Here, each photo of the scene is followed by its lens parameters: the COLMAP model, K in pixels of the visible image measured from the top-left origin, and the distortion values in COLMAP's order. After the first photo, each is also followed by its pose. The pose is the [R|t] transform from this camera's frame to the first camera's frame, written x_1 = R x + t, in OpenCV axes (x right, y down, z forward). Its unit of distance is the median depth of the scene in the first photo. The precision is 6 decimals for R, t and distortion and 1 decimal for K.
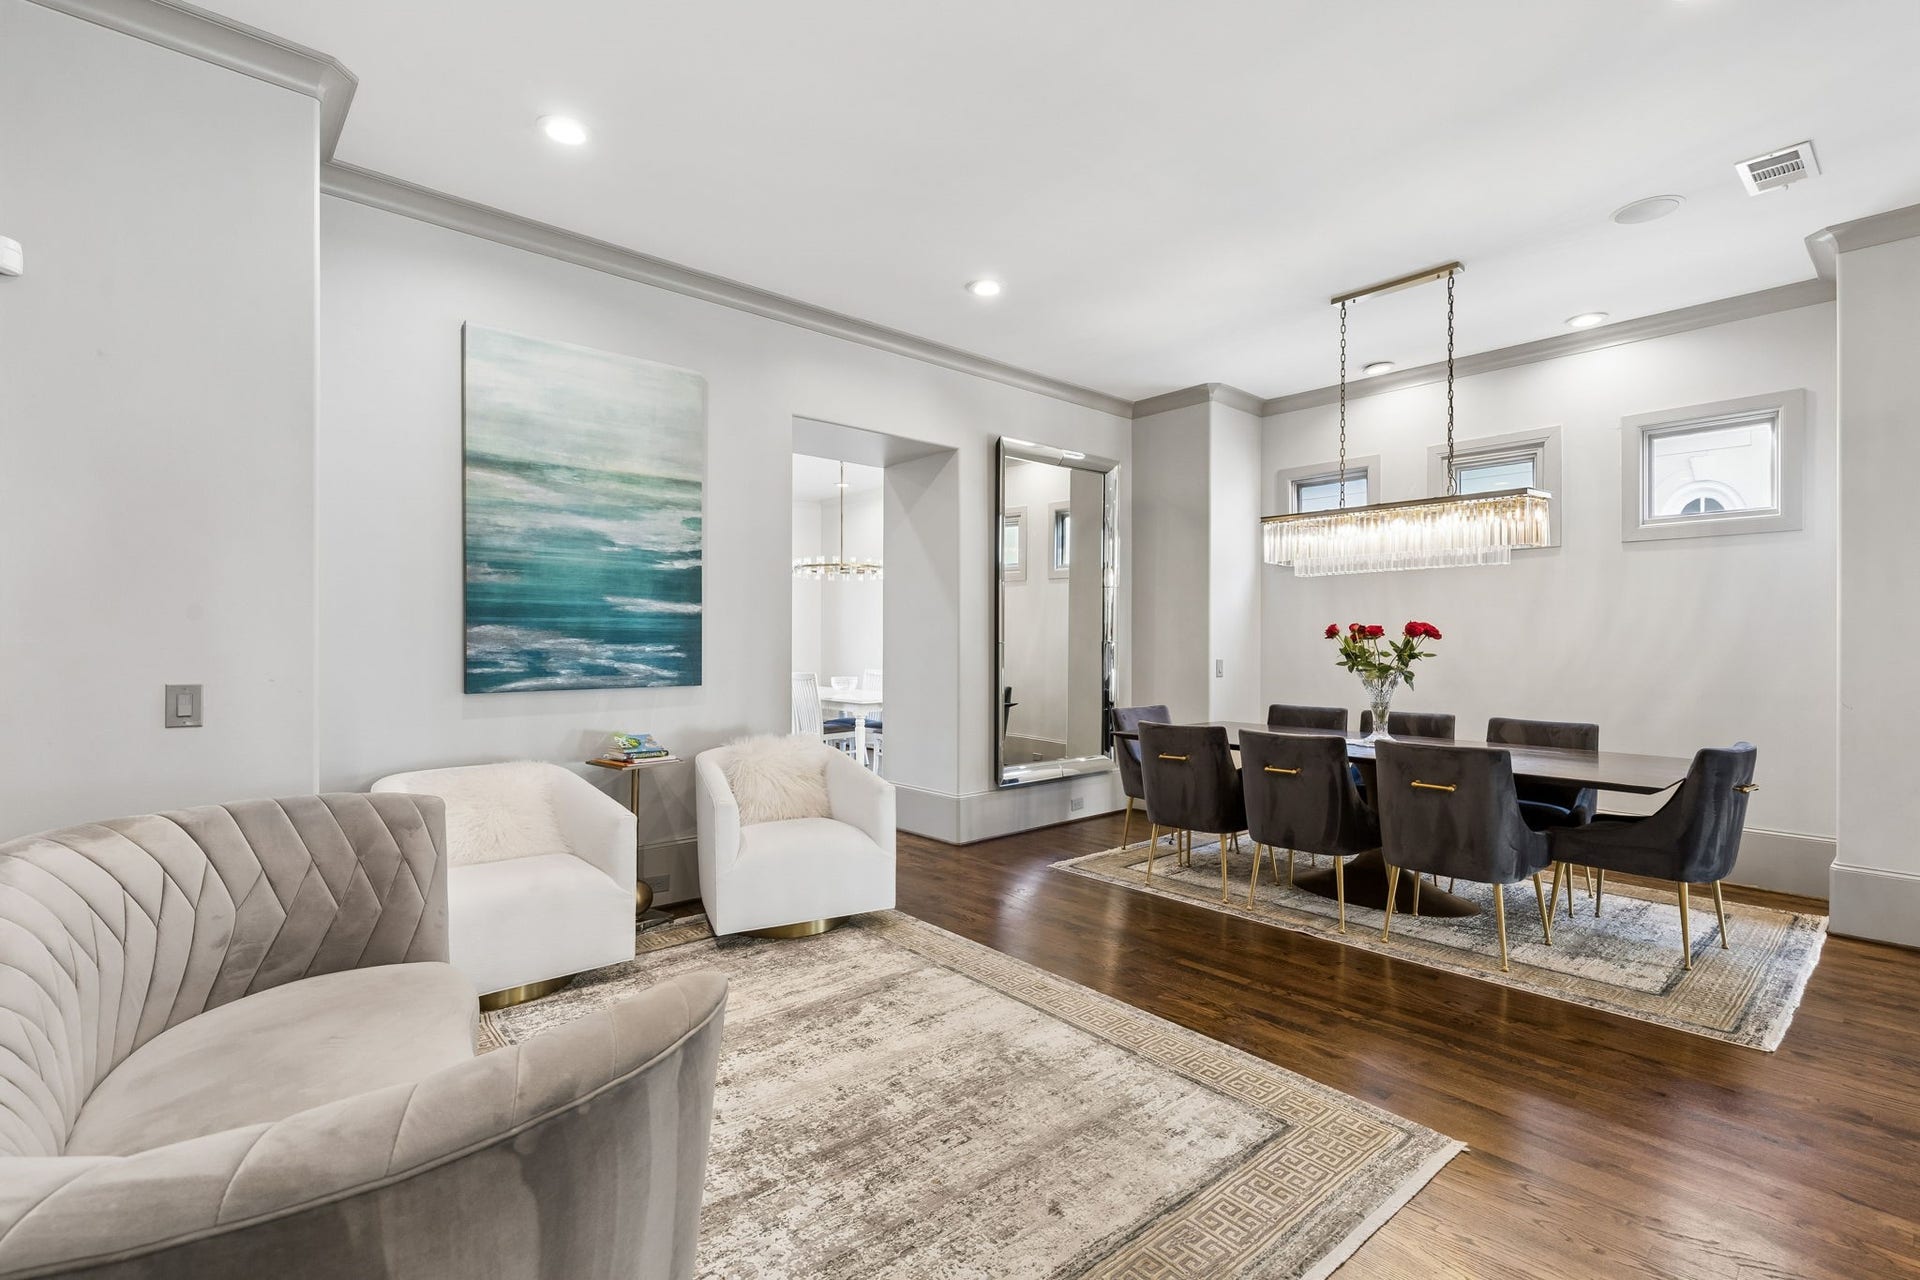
lens RADIAL K [[867.2, 0, 960.2], [0, 867.2, 643.8], [0, 0, 1]] dist [0.004630, -0.001112]
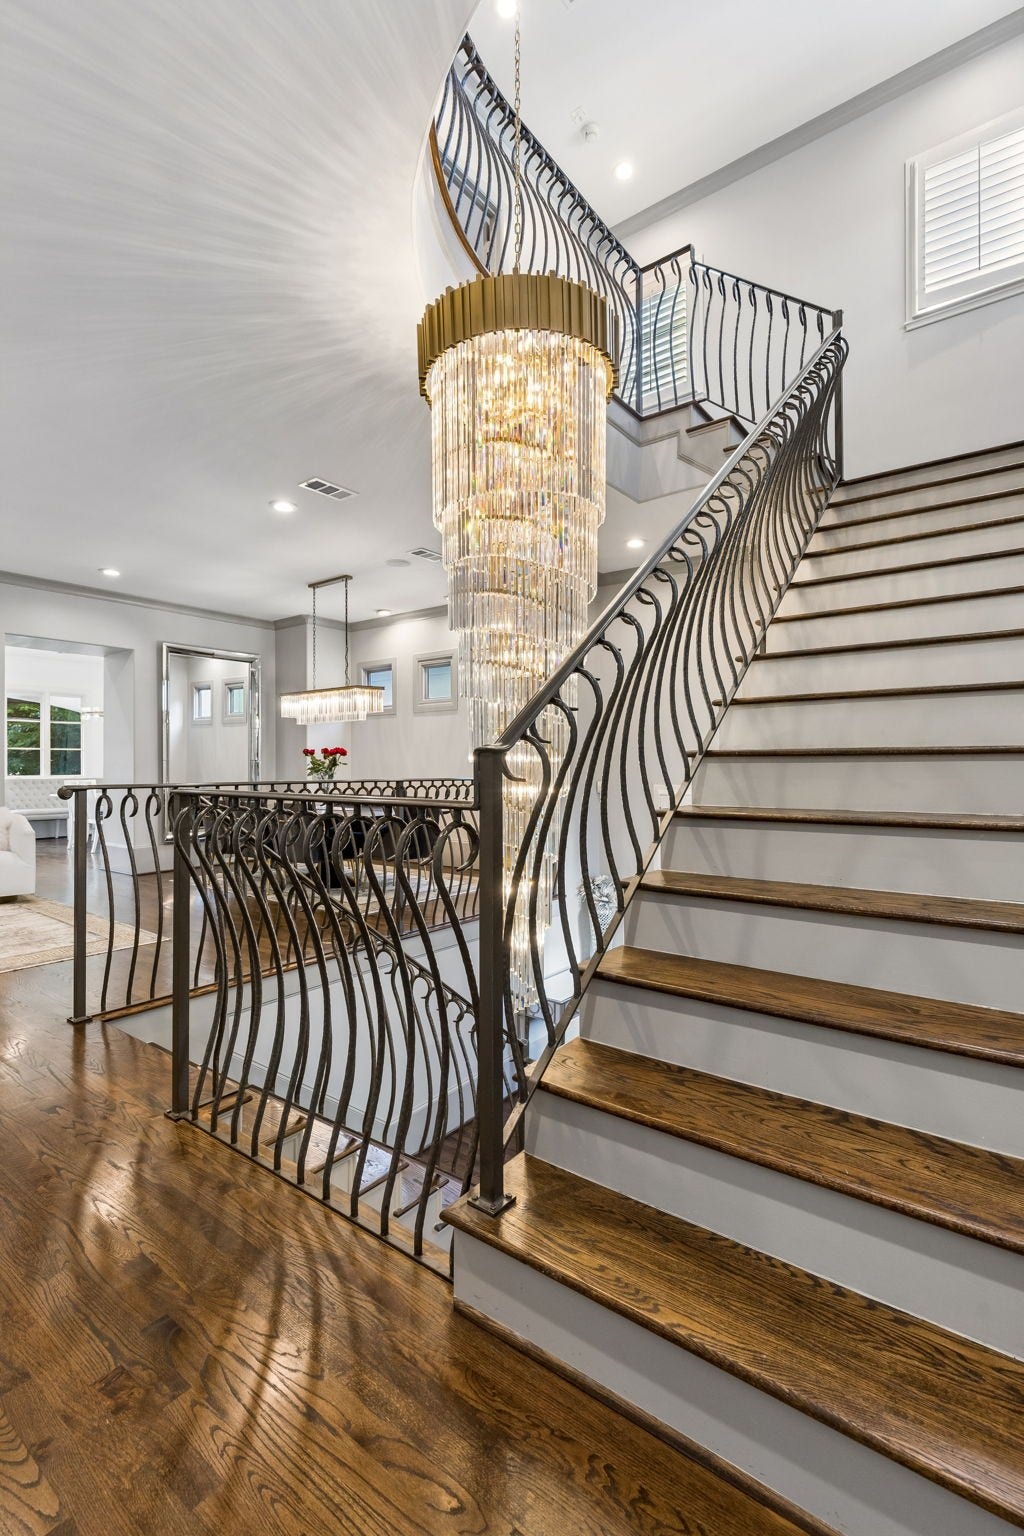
lens RADIAL K [[693.8, 0, 514.1], [0, 693.8, 761.6], [0, 0, 1]] dist [0.004630, -0.001112]
pose [[0.981528, -0.002688, 0.191302, 0.644689], [0.003452, 0.999987, -0.003662, 0.016081], [-0.191290, 0.004255, 0.981524, -0.717264]]
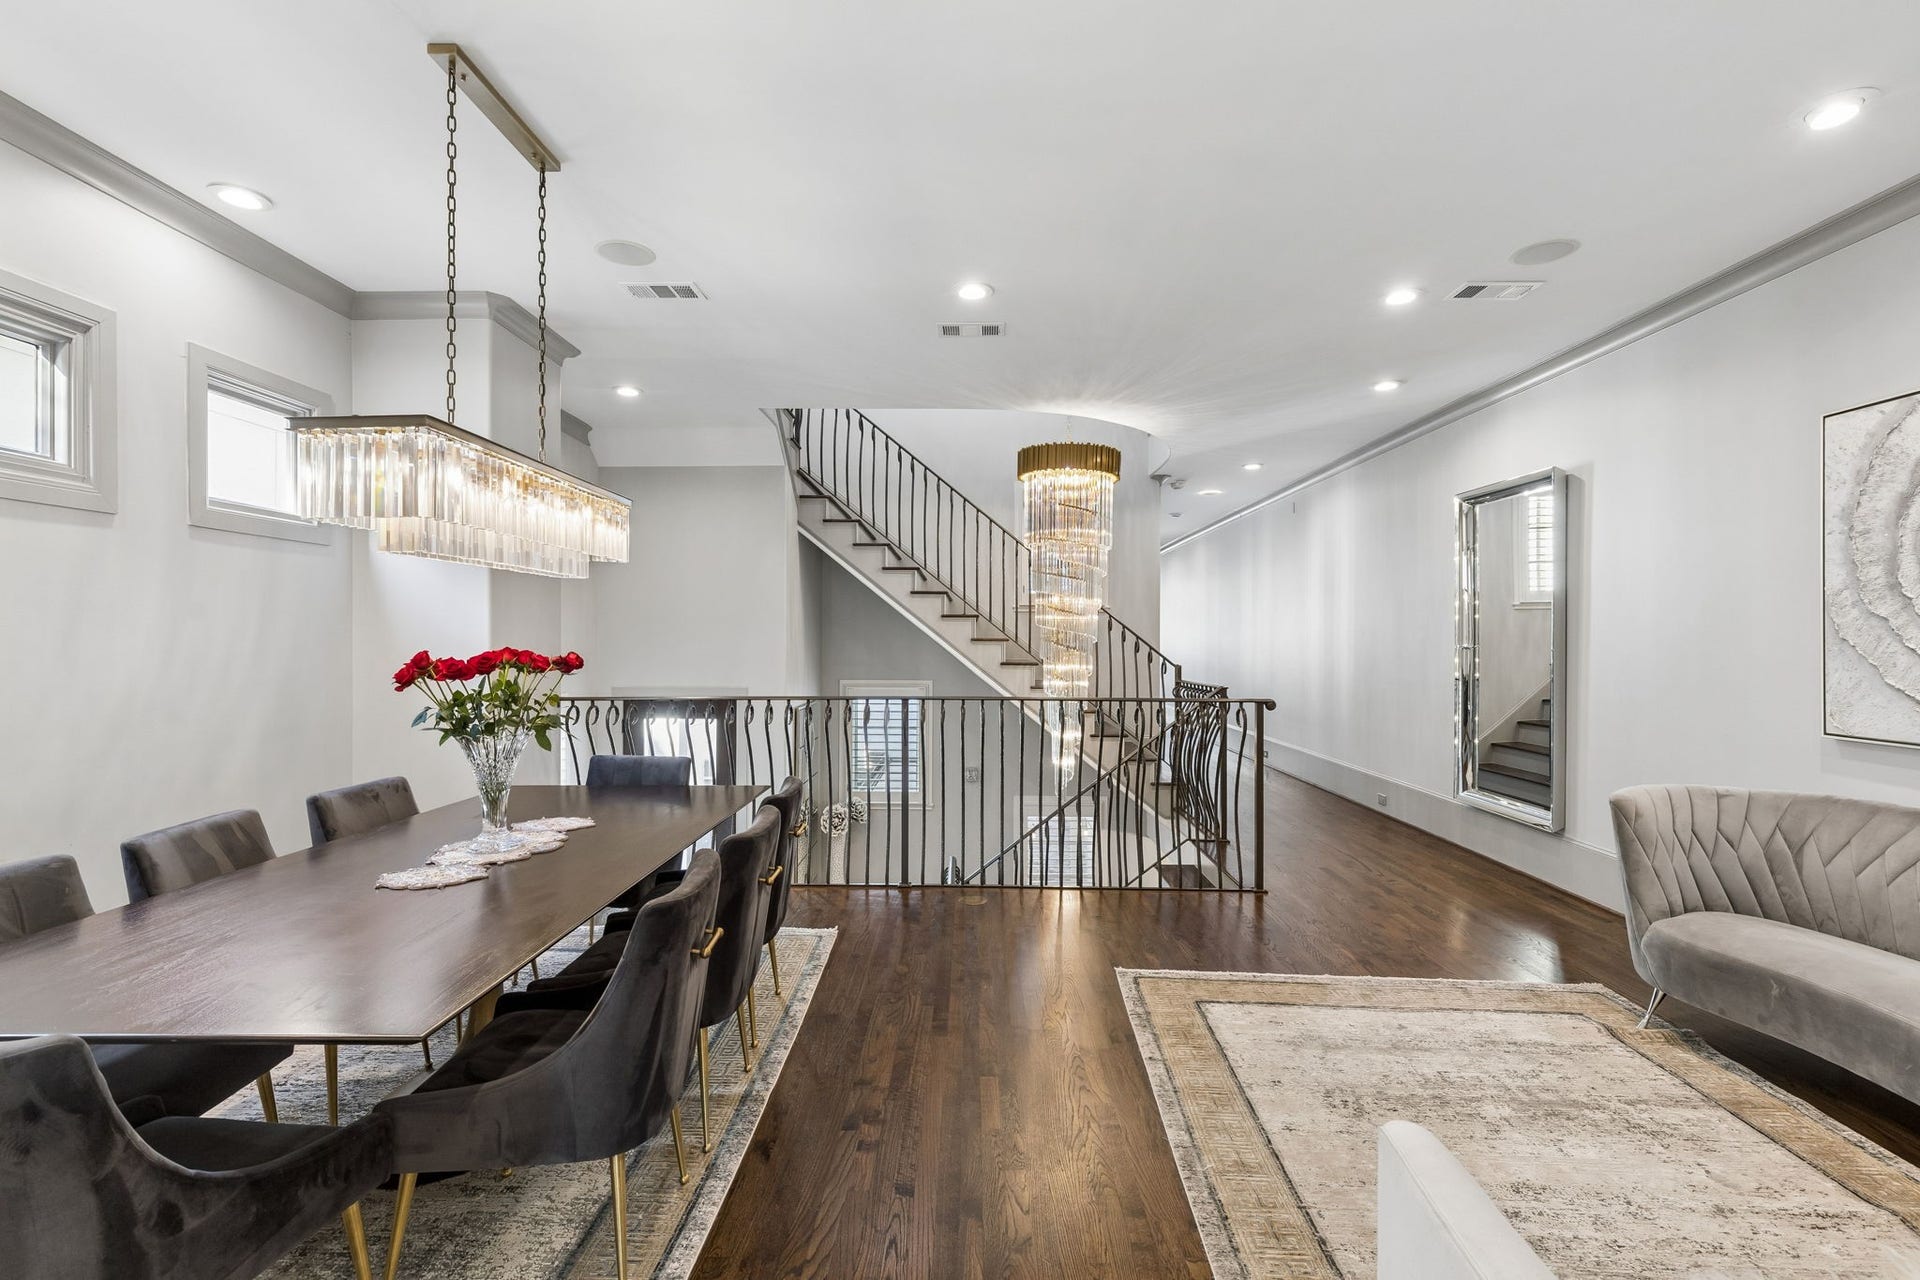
lens RADIAL K [[867.2, 0, 961.3], [0, 867.2, 644.5], [0, 0, 1]] dist [0.004630, -0.001112]
pose [[-0.735595, -0.001962, 0.677419, -0.141839], [-0.003301, 0.999994, -0.000688, -0.023075], [-0.677414, -0.002742, -0.735597, 1.016686]]
